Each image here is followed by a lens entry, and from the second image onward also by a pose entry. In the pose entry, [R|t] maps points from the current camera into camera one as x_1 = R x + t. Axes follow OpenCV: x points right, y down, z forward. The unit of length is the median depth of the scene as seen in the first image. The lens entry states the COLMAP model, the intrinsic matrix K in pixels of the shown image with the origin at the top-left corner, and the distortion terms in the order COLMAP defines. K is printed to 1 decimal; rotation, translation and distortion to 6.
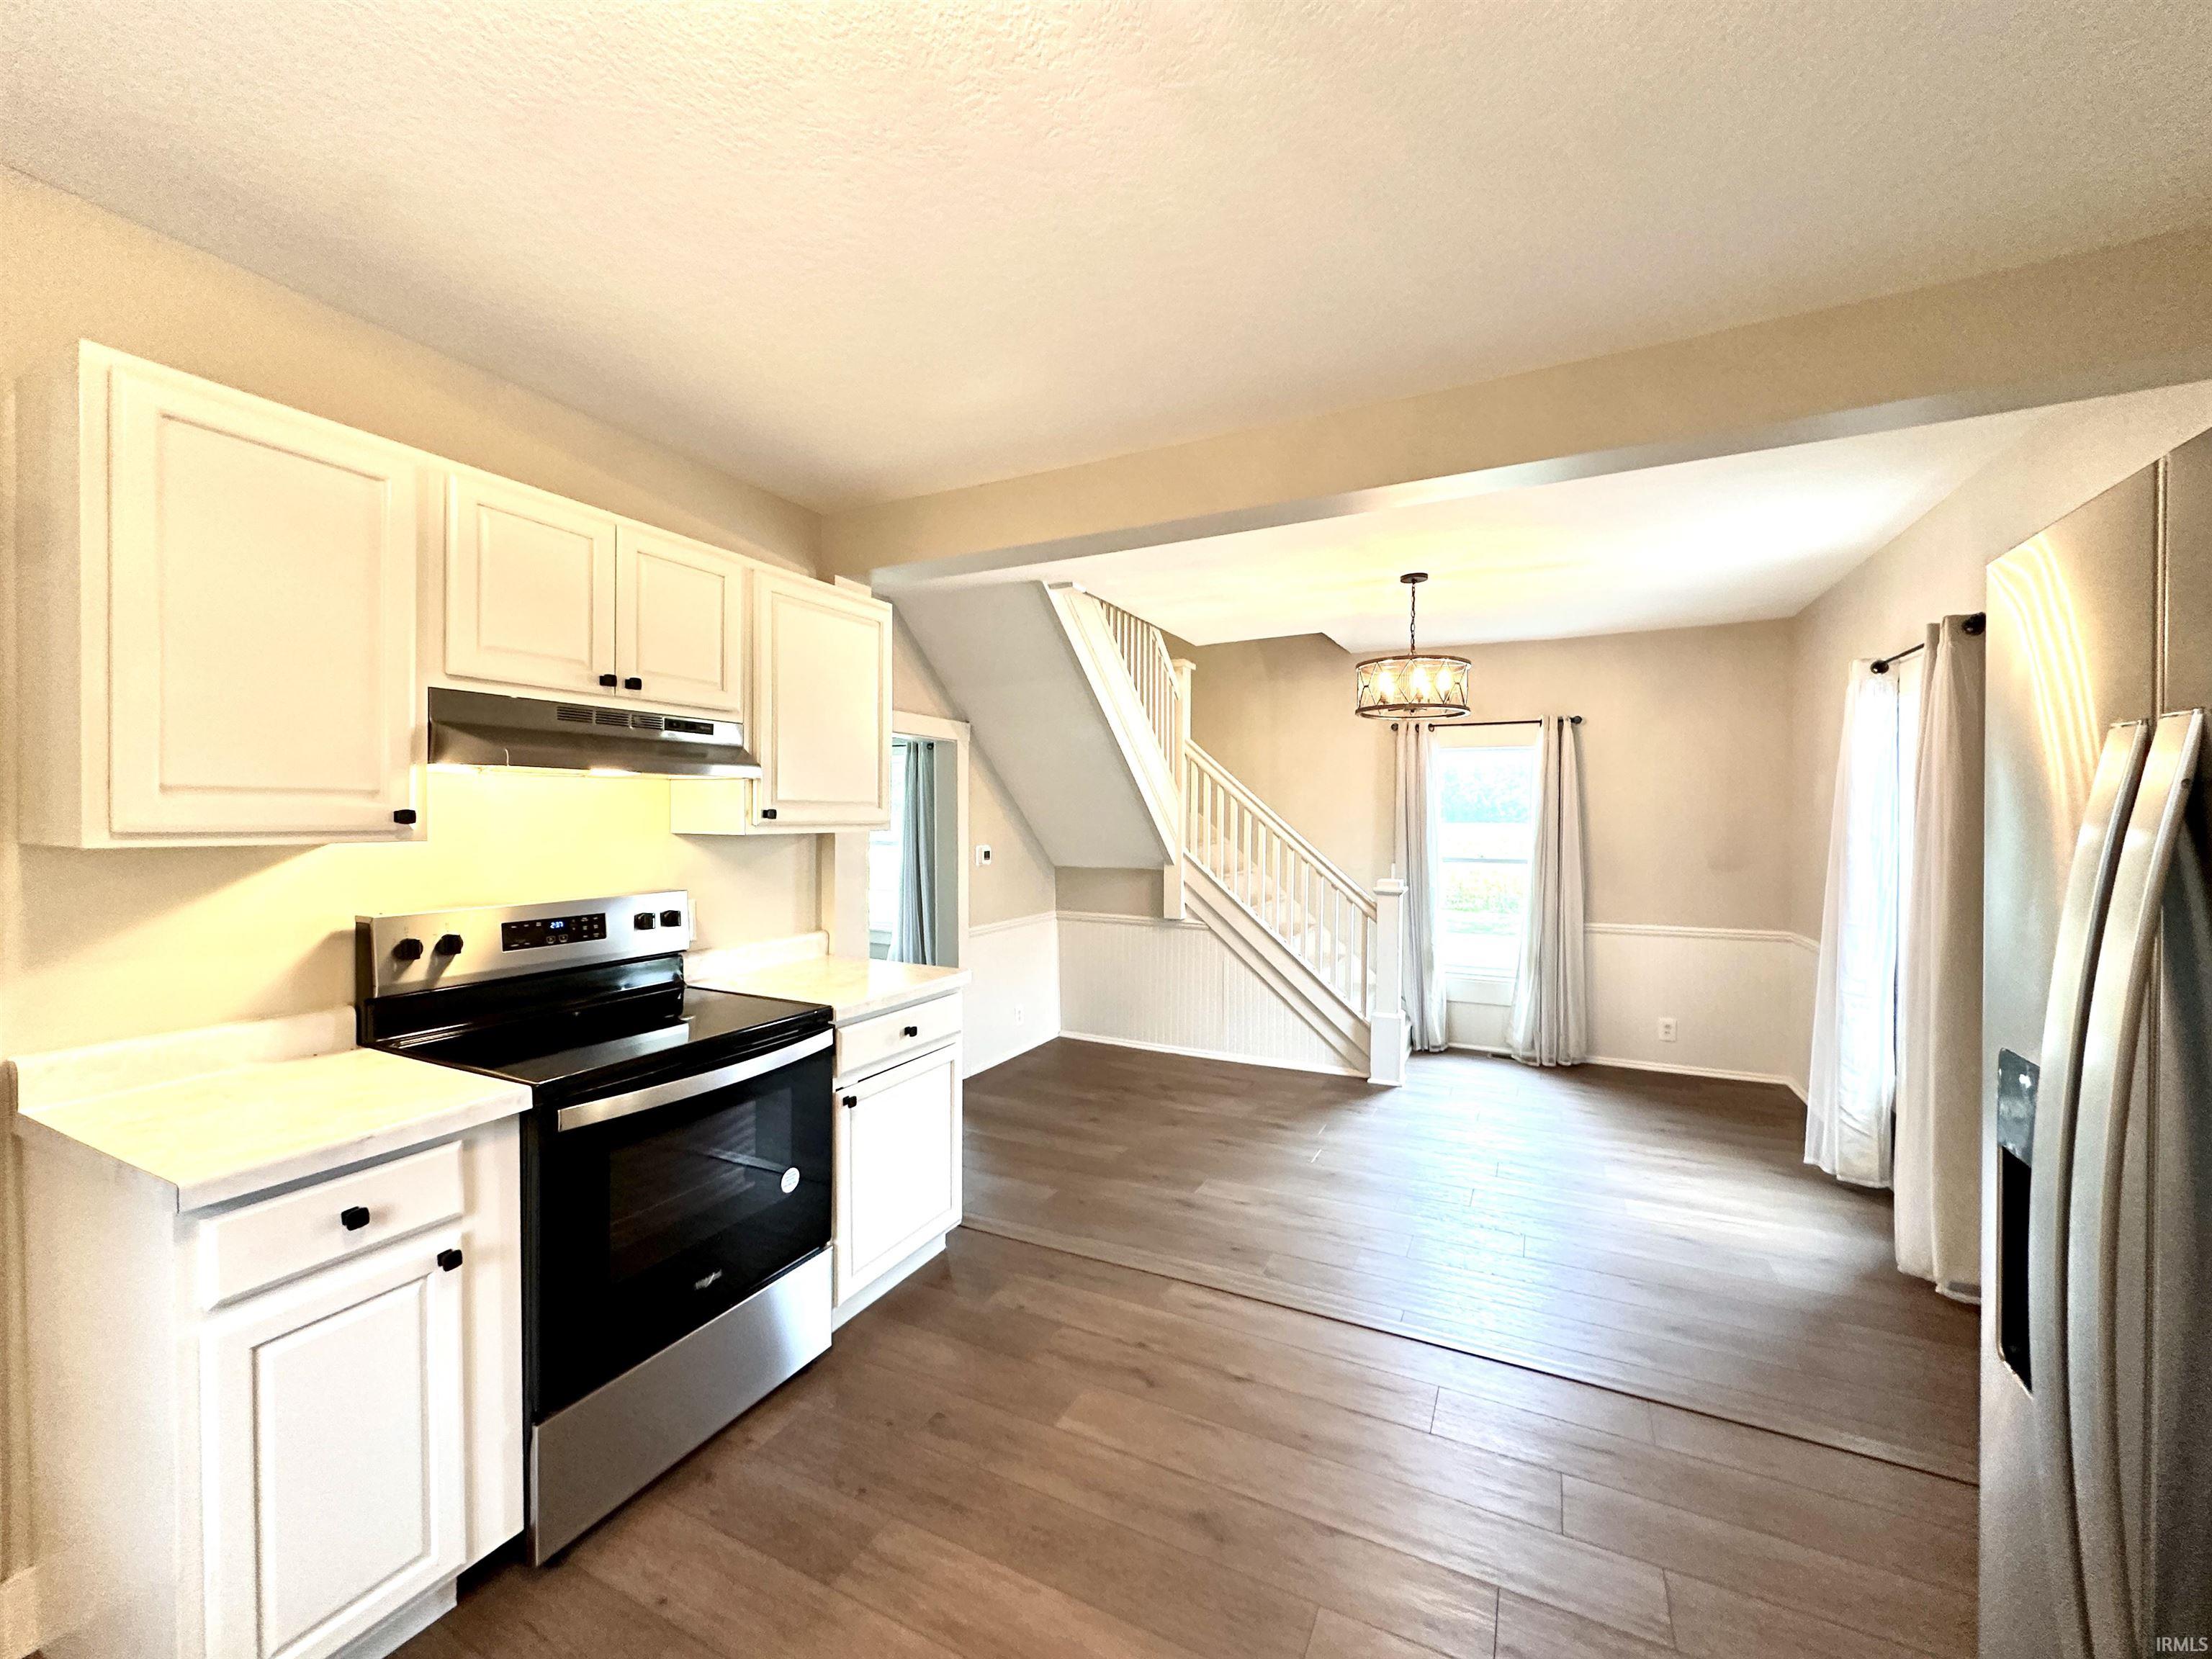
lens RADIAL K [[880.9, 0, 1104.9], [0, 880.9, 826.0], [0, 0, 1]] dist [-0.005072, 0.001365]
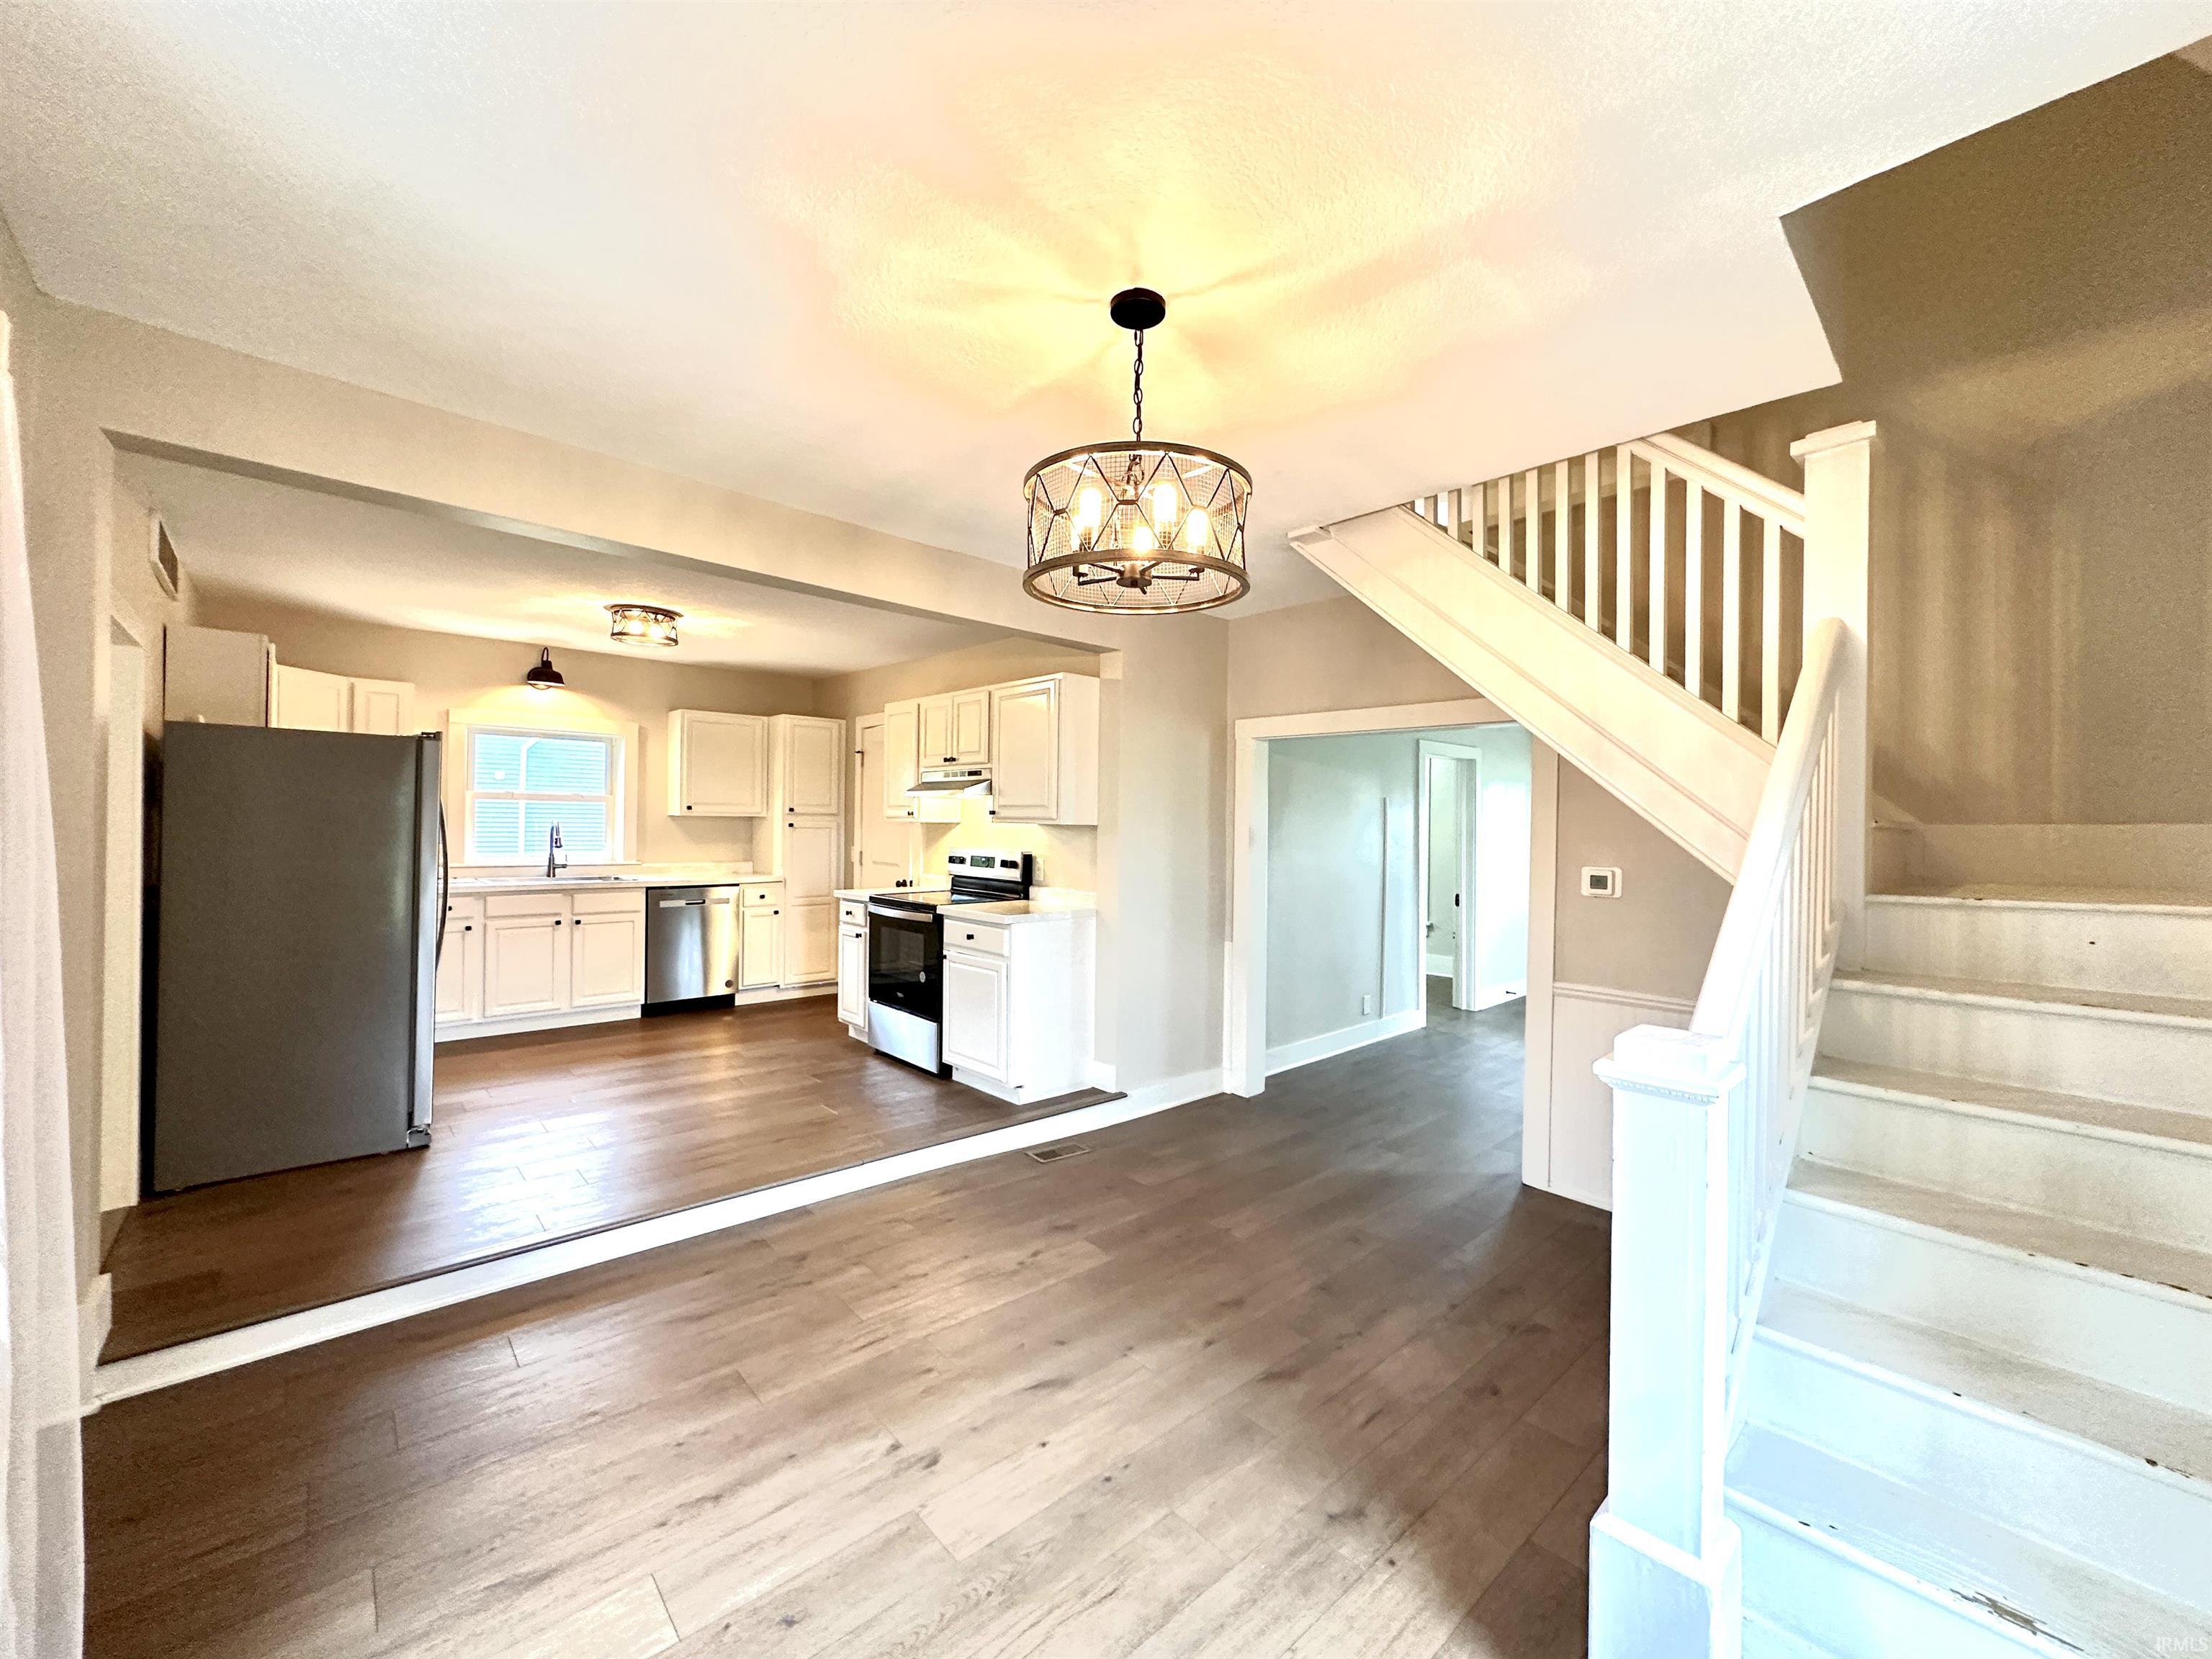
lens RADIAL K [[880.9, 0, 1104.7], [0, 880.9, 830.3], [0, 0, 1]] dist [-0.005072, 0.001365]
pose [[-0.370374, 0.001270, -0.928882, 0.612898], [-0.027515, 0.999545, 0.012338, -0.004638], [0.928475, 0.030128, -0.370170, 0.889571]]
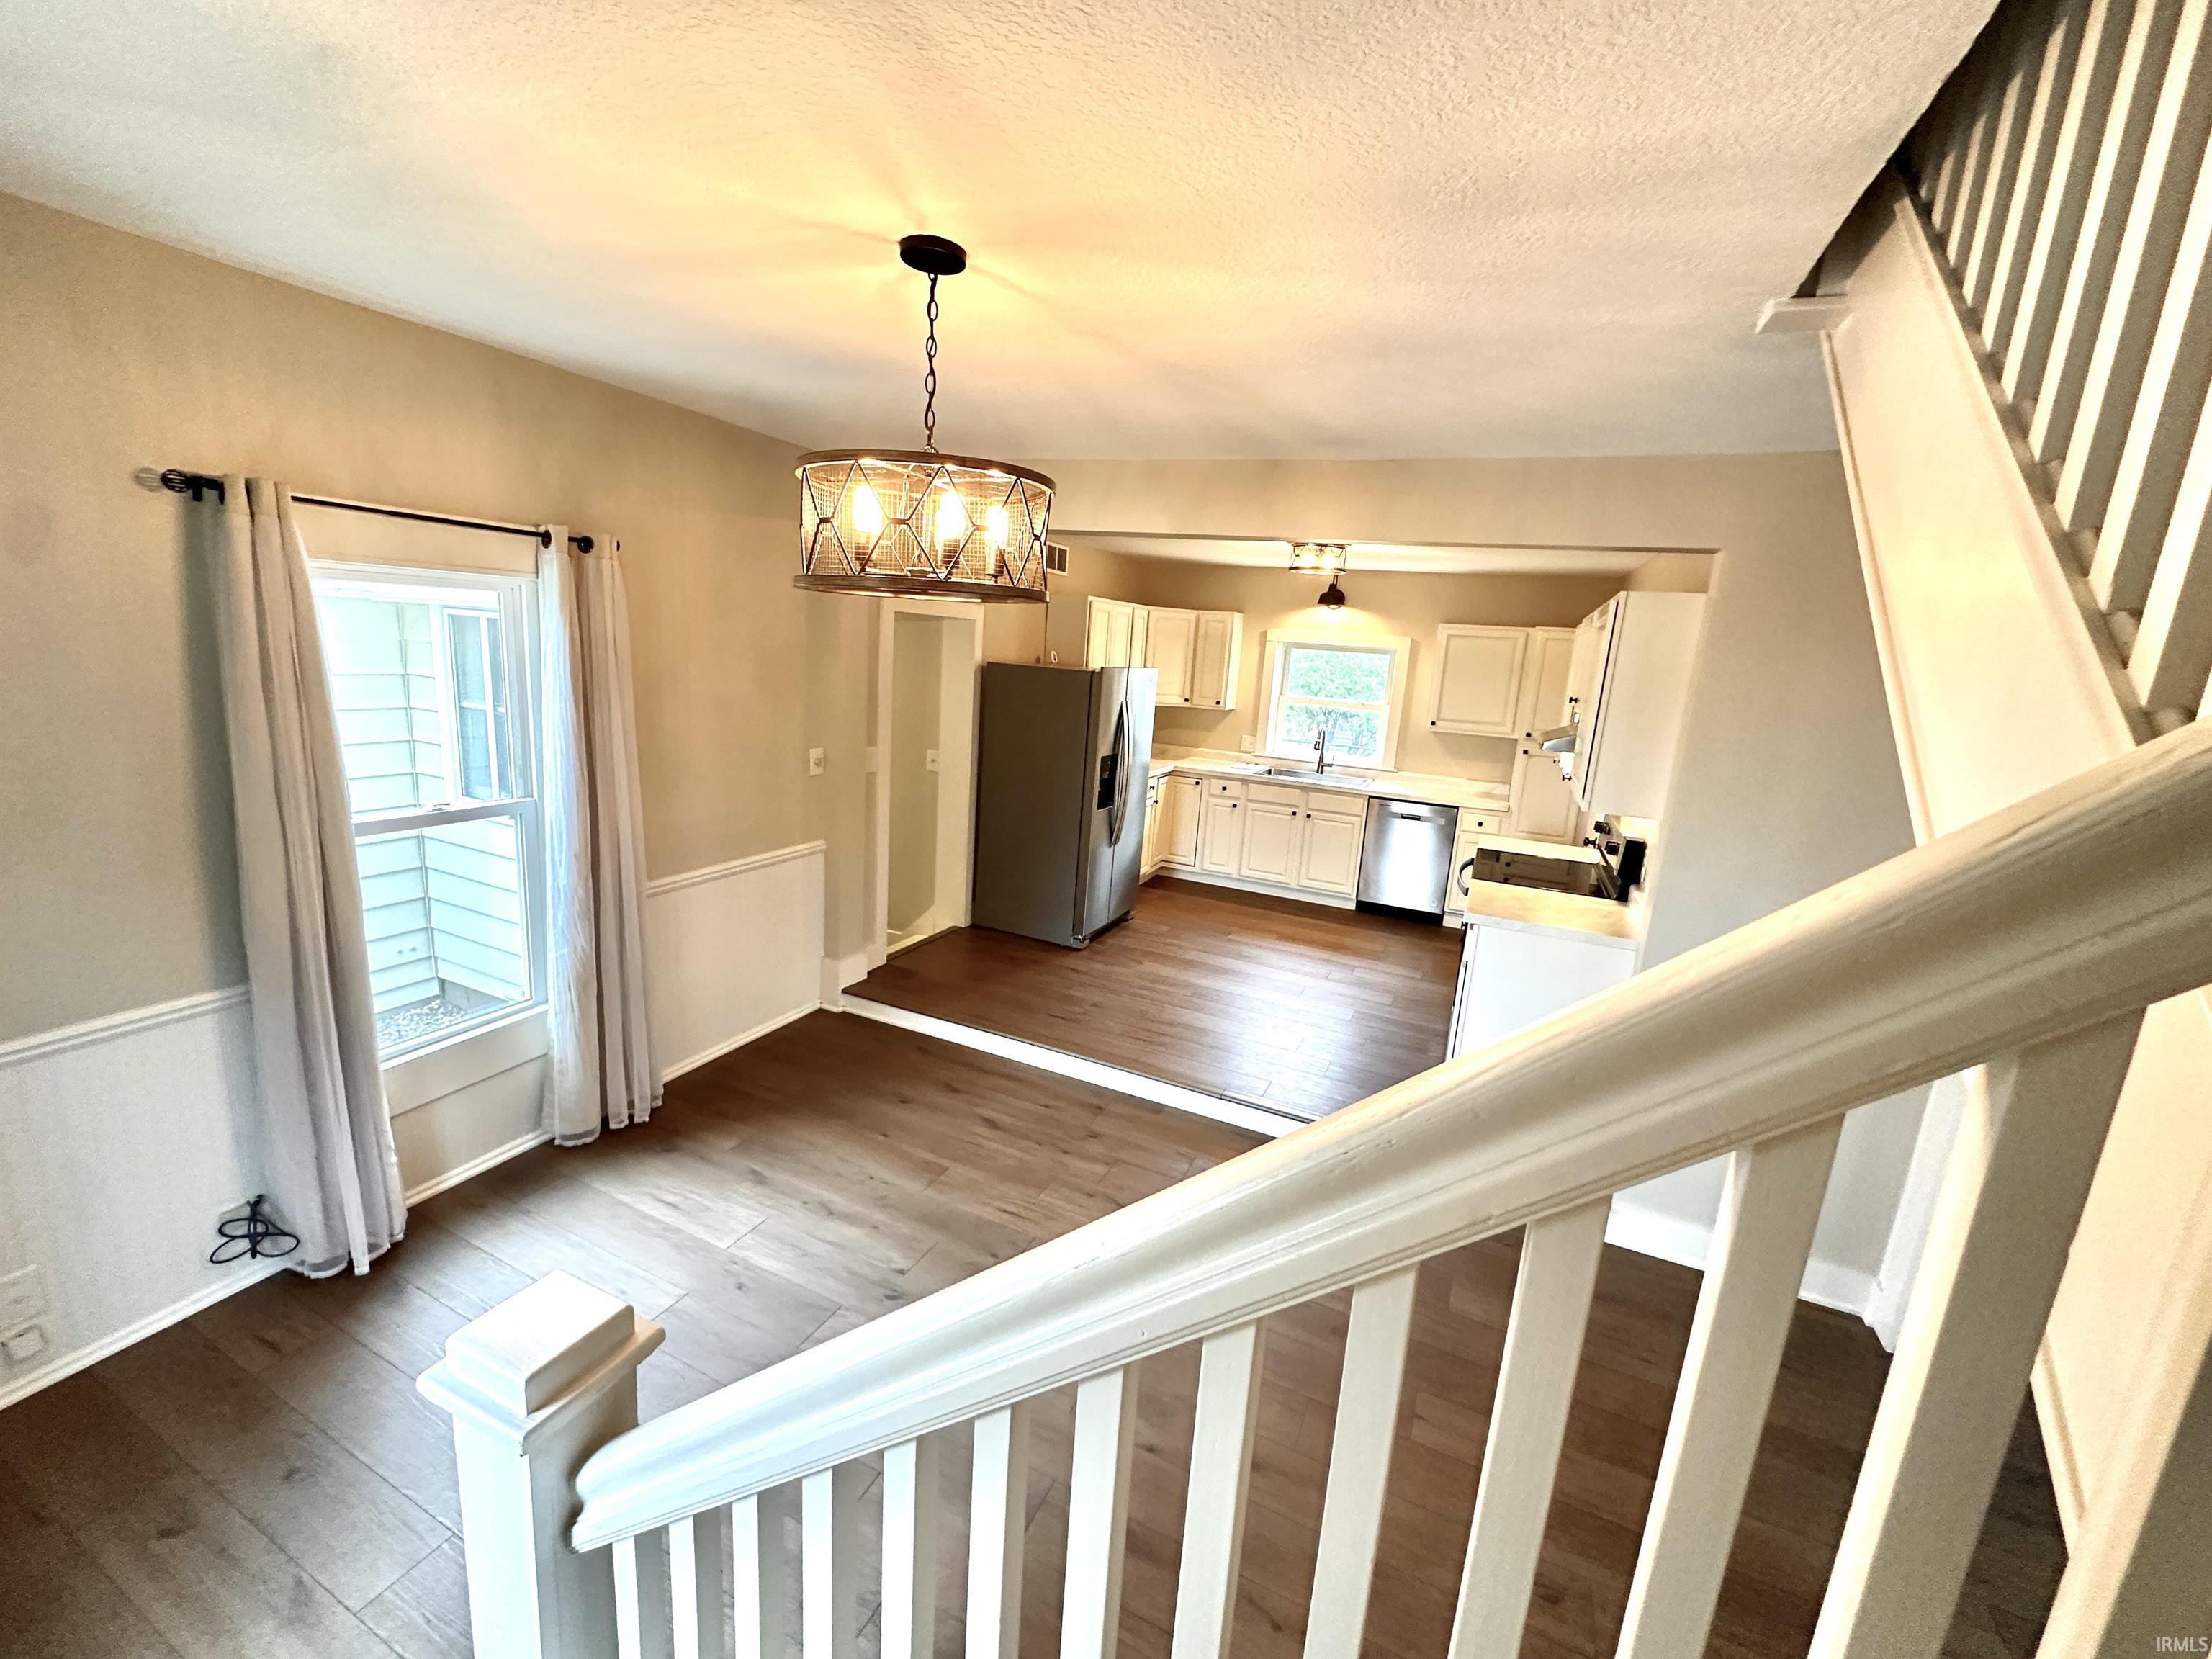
lens RADIAL K [[880.9, 0, 1105.5], [0, 880.9, 830.0], [0, 0, 1]] dist [-0.005072, 0.001365]
pose [[-0.997276, -0.061551, -0.040639, 0.202016], [-0.068937, 0.973766, 0.216858, -0.092004], [0.026225, 0.219069, -0.975357, 1.112294]]
